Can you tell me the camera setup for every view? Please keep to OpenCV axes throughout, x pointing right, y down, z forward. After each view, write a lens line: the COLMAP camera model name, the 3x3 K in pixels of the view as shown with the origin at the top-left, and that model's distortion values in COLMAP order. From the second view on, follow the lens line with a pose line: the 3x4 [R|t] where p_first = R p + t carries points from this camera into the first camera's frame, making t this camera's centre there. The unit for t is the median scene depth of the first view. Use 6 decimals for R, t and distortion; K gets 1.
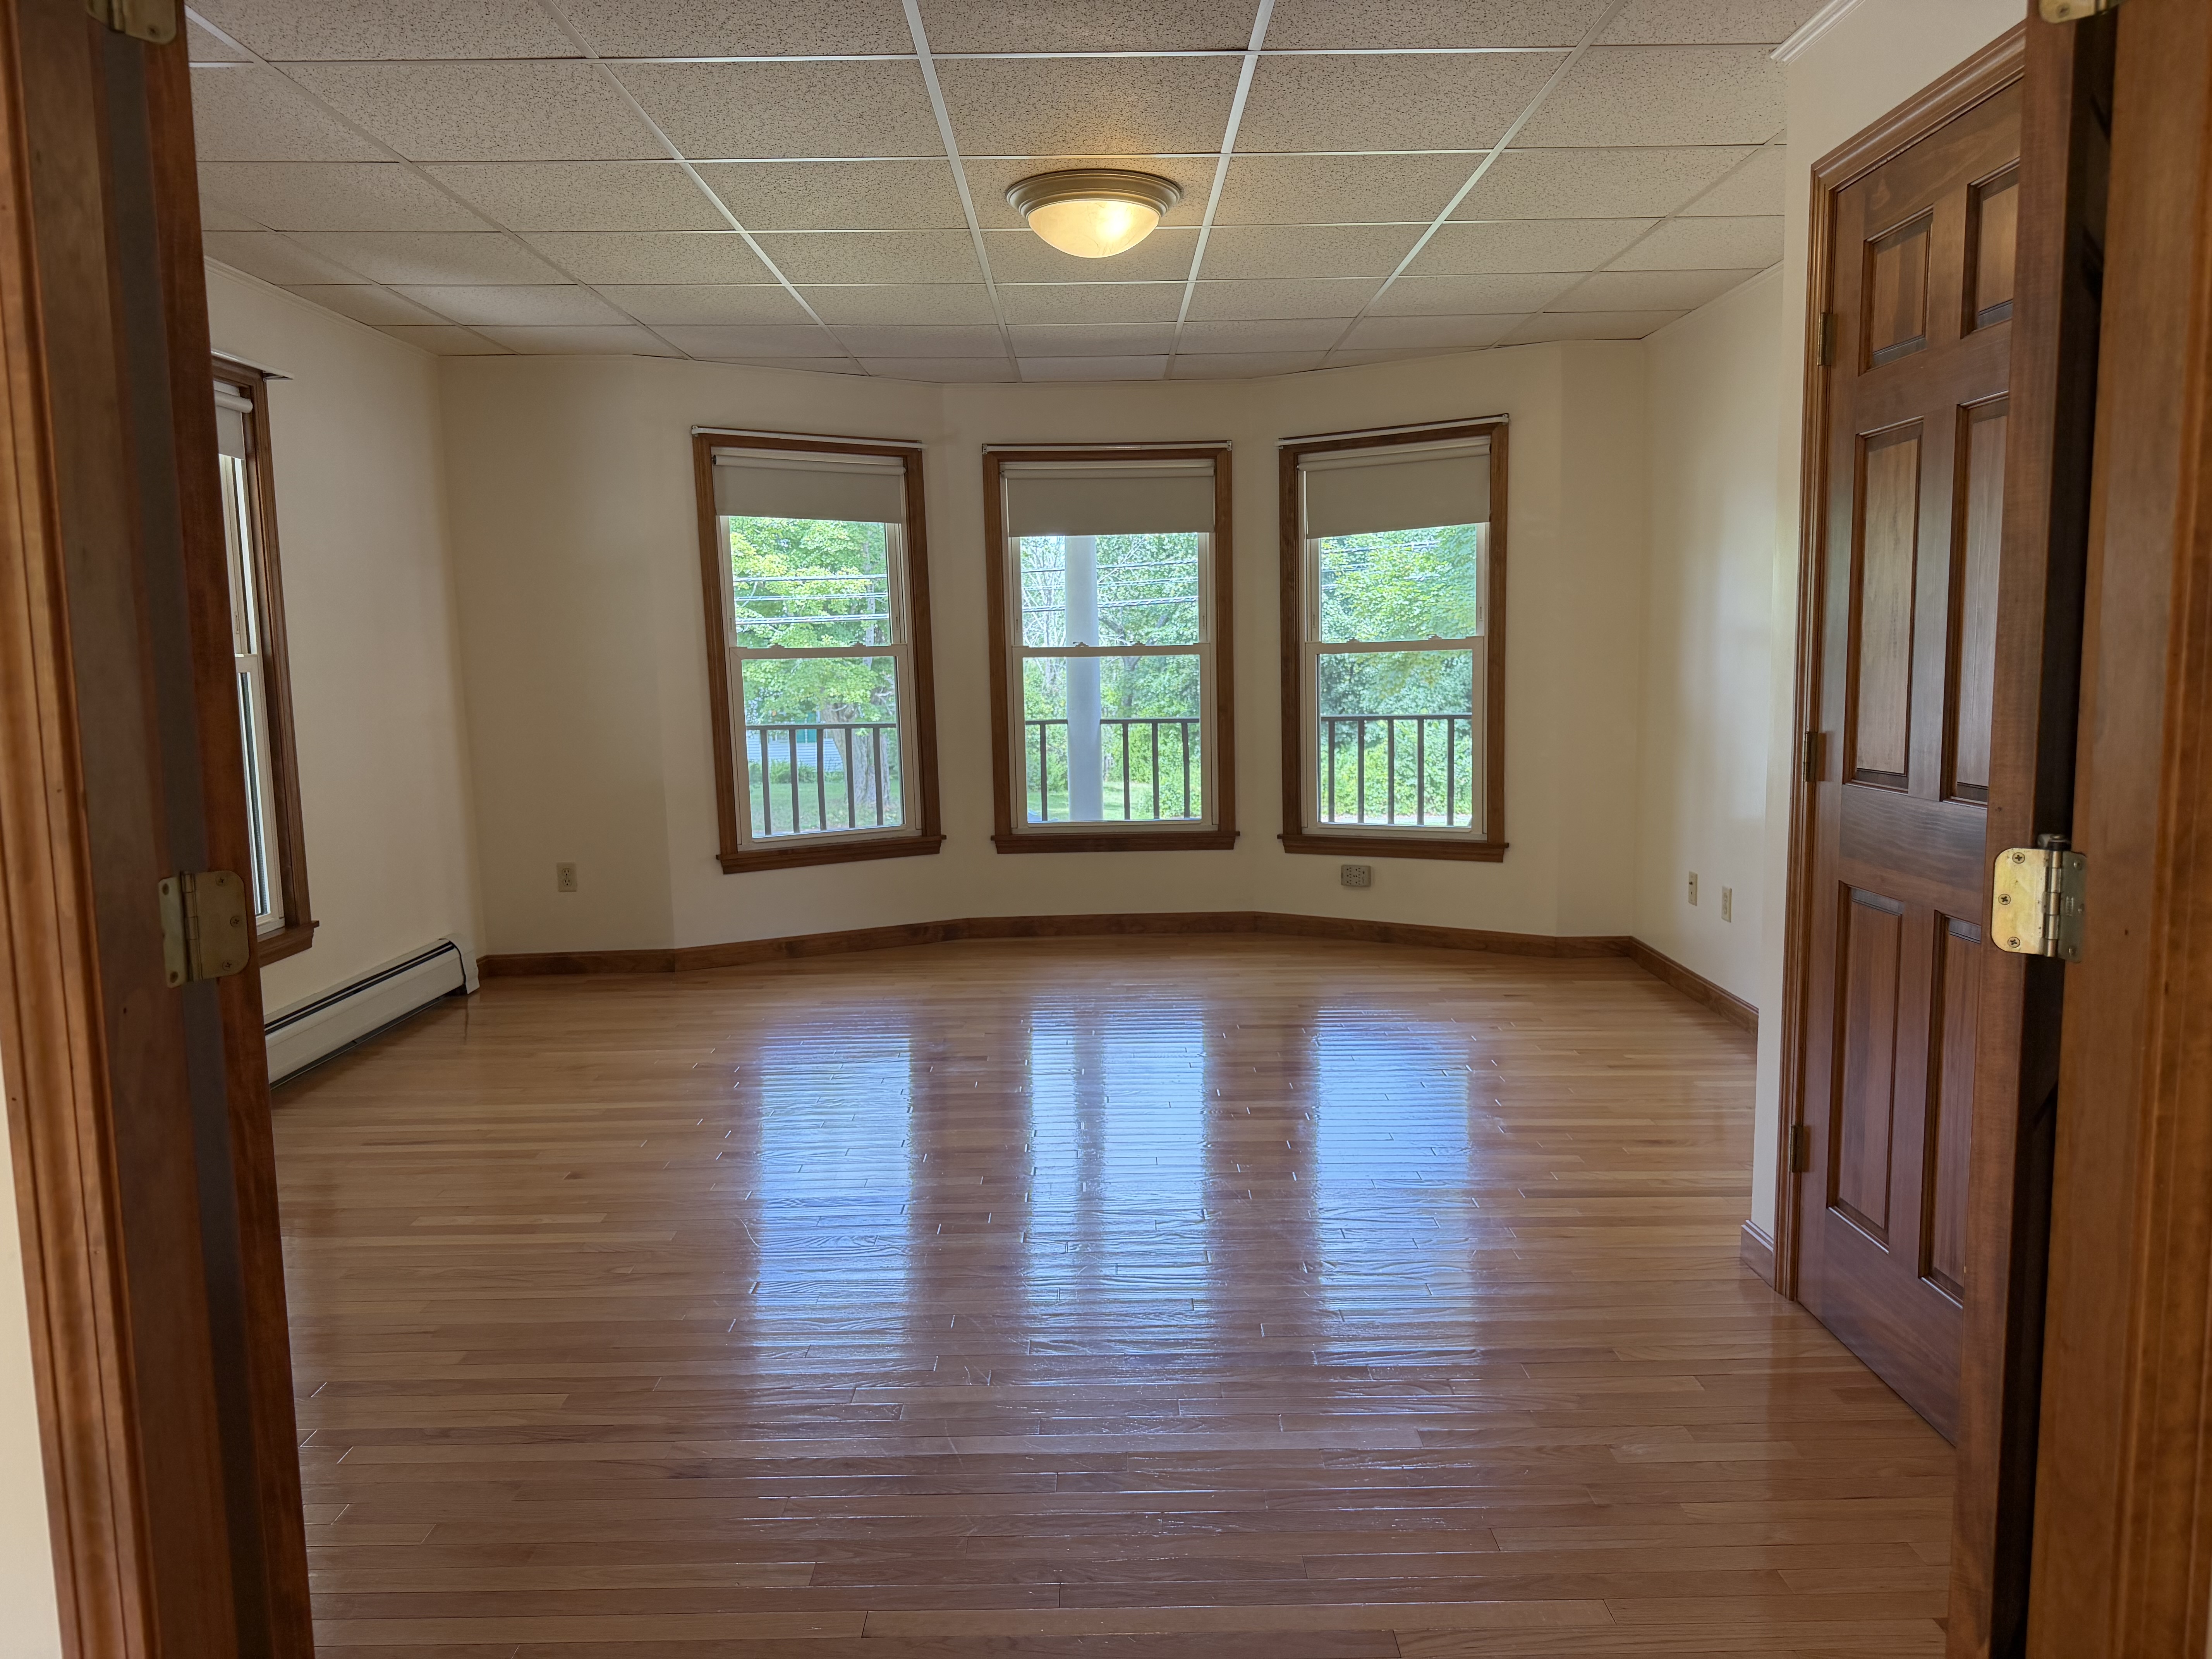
lens RADIAL K [[1539.5, 0, 1101.0], [0, 1539.5, 862.4], [0, 0, 1]] dist [0.064867, -0.095022]
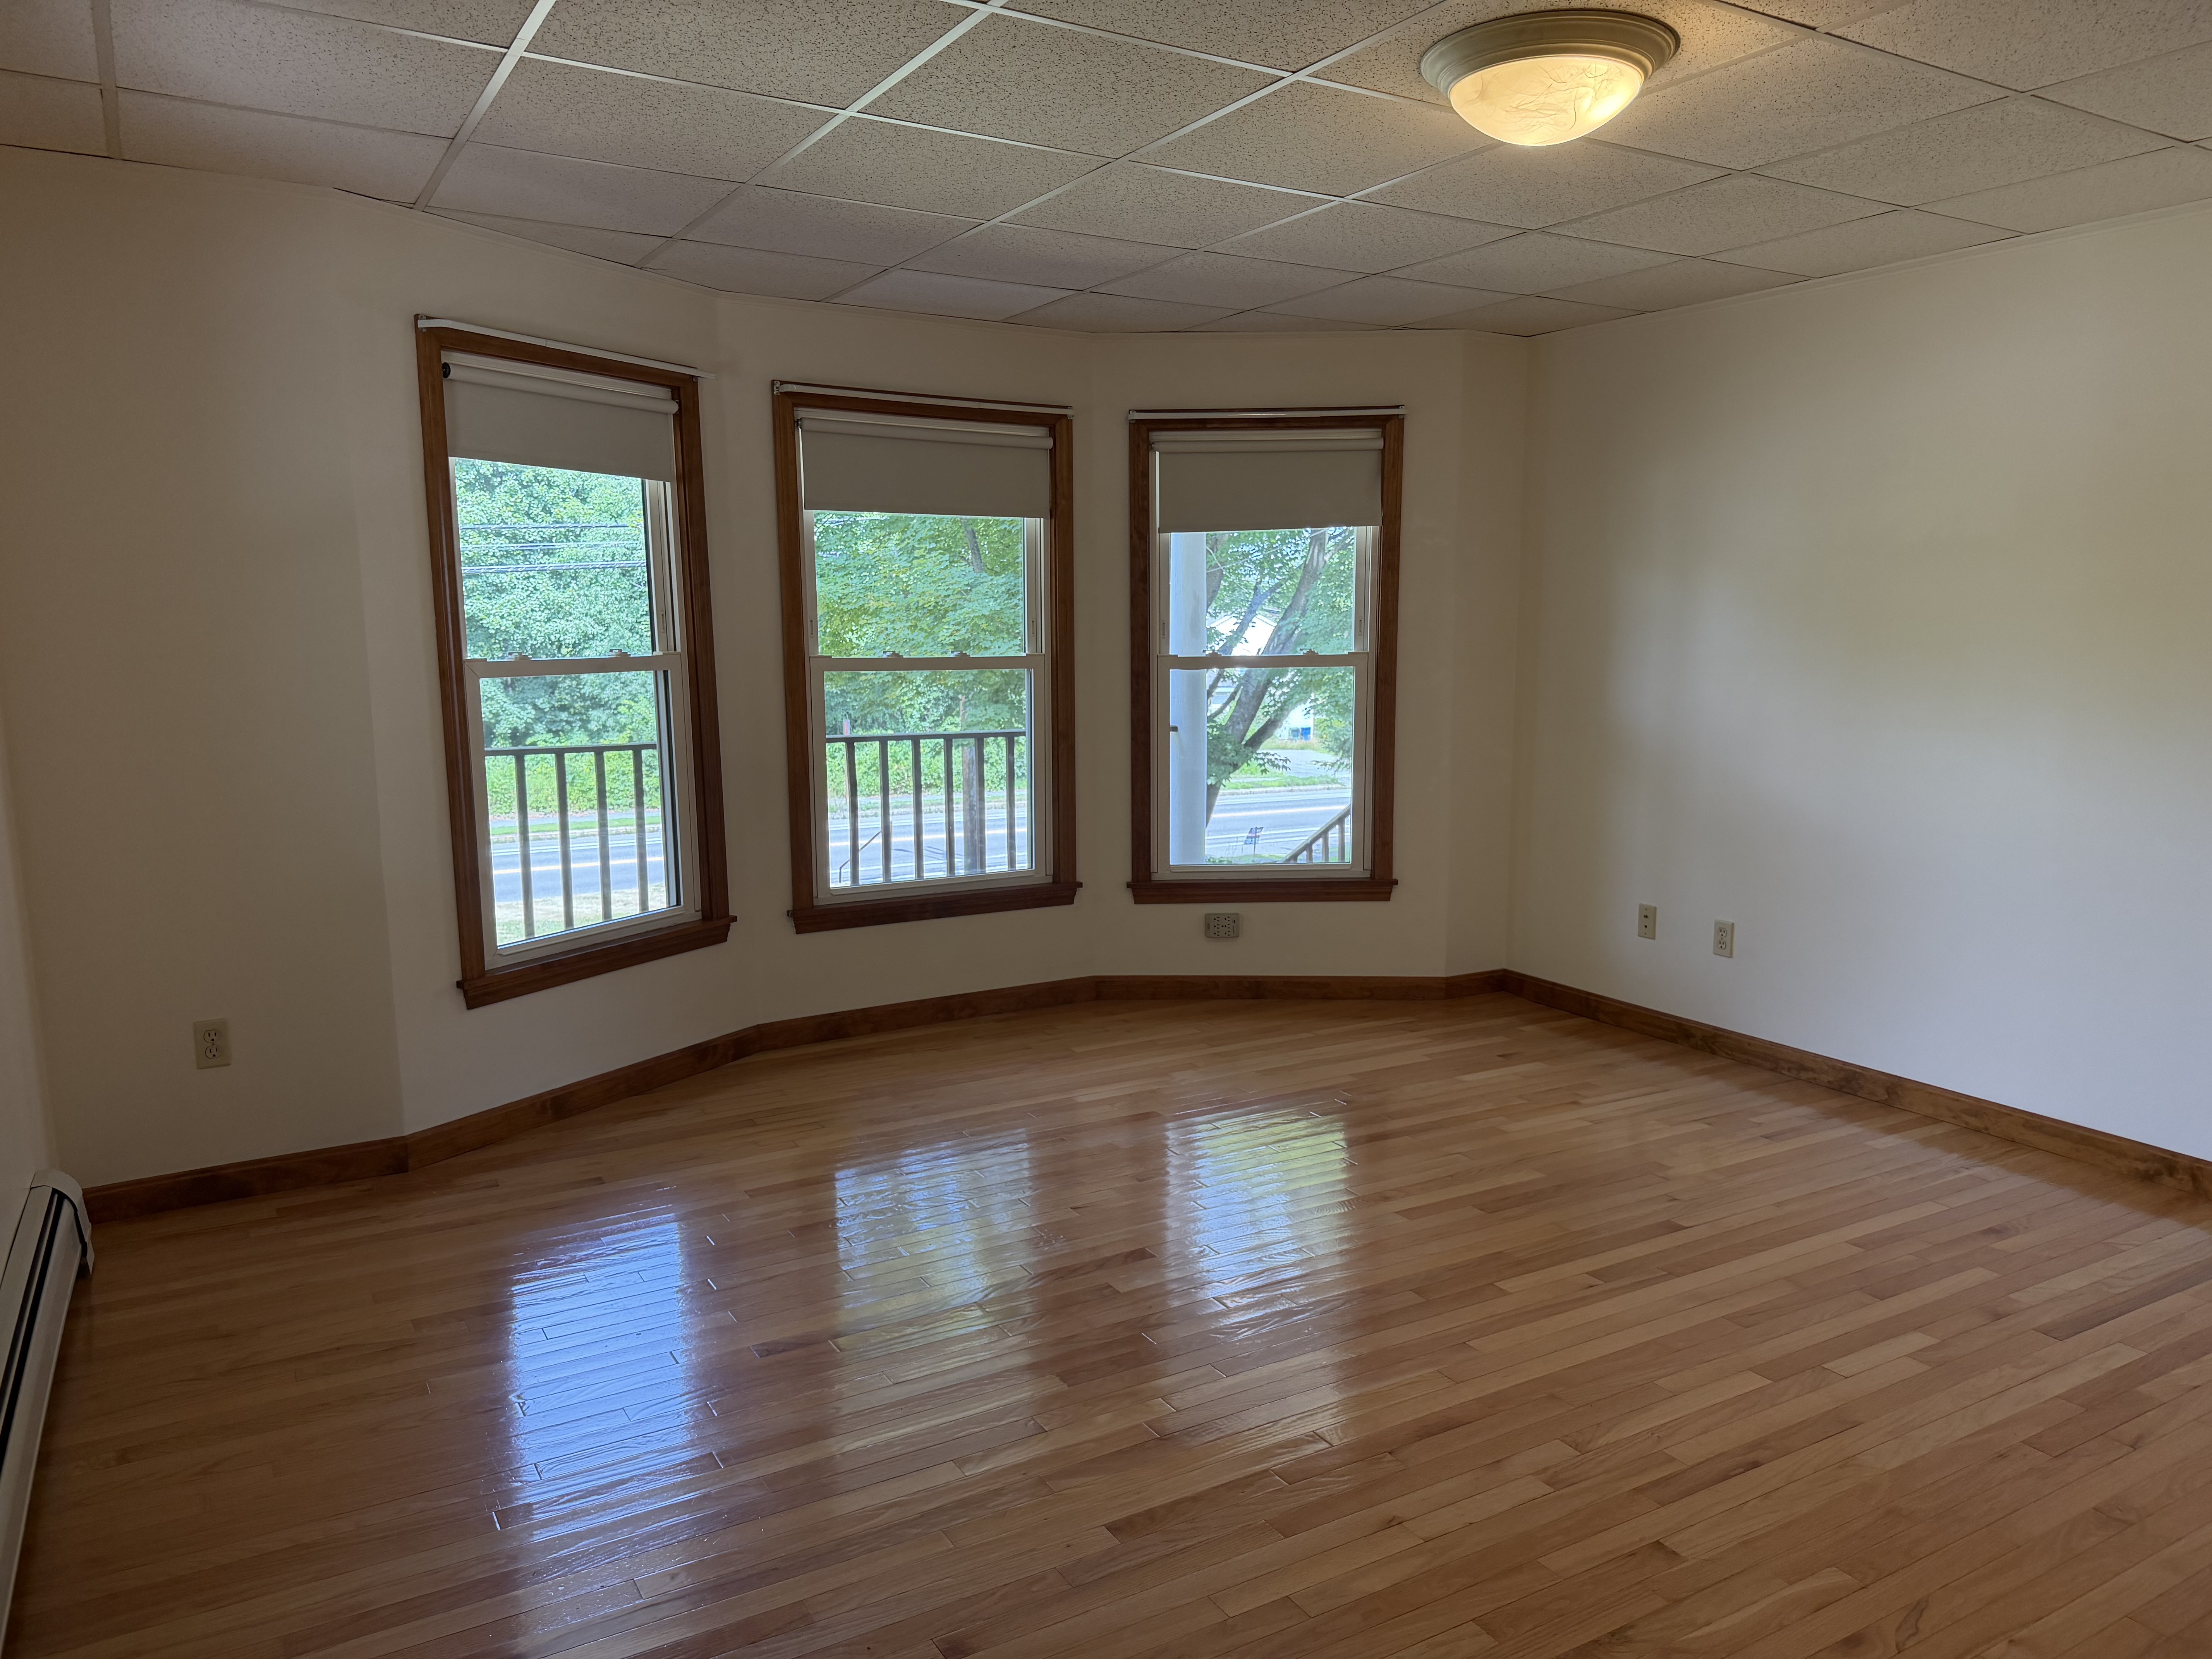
lens RADIAL K [[1539.5, 0, 1113.2], [0, 1539.5, 849.7], [0, 0, 1]] dist [0.064867, -0.095022]
pose [[0.863033, -0.058320, 0.501770, -0.320155], [0.056761, 0.998218, 0.018393, -0.053448], [-0.501948, 0.012607, 0.864806, 0.285602]]
